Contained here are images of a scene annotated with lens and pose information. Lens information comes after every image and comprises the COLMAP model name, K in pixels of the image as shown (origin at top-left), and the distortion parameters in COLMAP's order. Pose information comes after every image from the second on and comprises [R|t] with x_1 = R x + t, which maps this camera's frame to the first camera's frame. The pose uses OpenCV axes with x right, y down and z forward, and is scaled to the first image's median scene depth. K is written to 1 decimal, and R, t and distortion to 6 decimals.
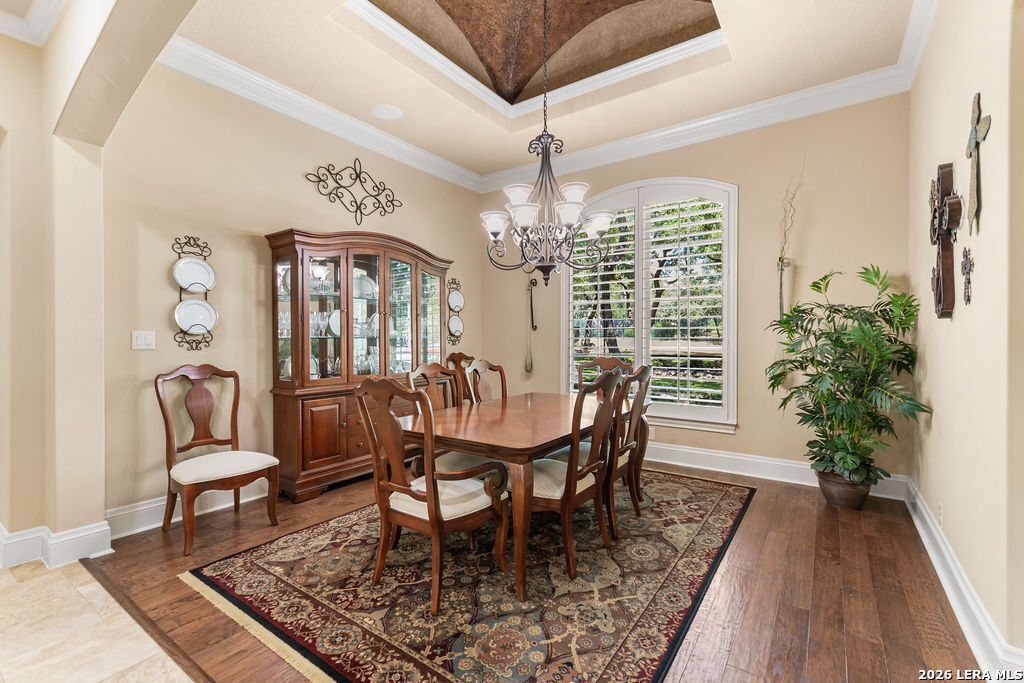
lens RADIAL K [[452.6, 0, 511.9], [0, 452.6, 339.9], [0, 0, 1]] dist [0.003593, 0.000762]
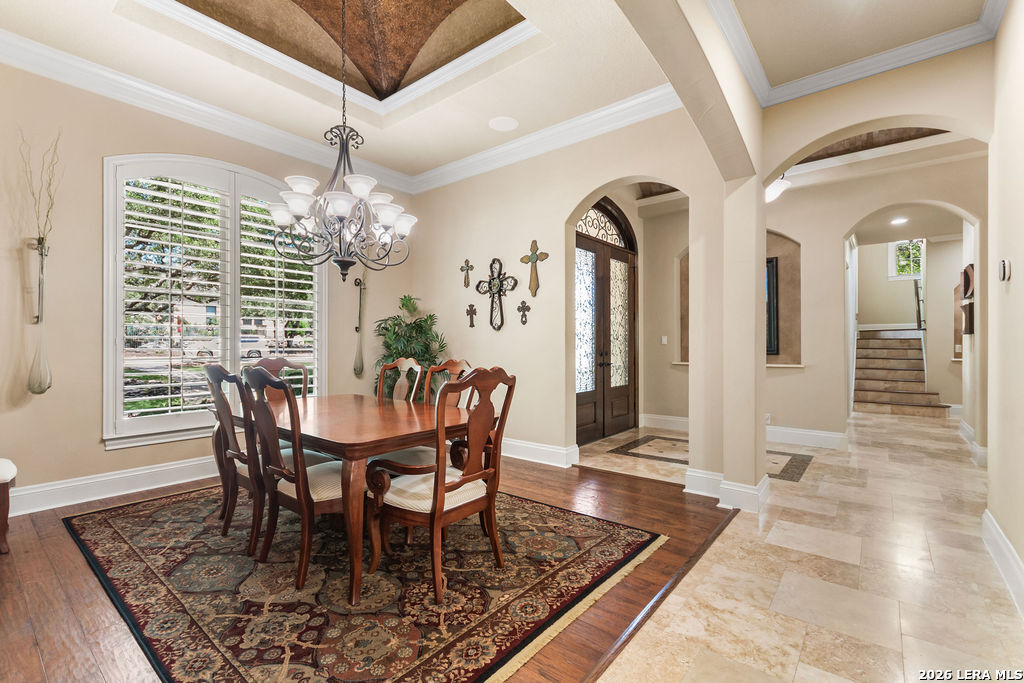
lens RADIAL K [[452.6, 0, 516.0], [0, 452.6, 341.8], [0, 0, 1]] dist [0.003593, 0.000762]
pose [[0.063817, 0.006084, 0.997943, -1.257424], [0.005363, 0.999965, -0.006440, 0.026841], [-0.997947, 0.005763, 0.063782, 0.825818]]
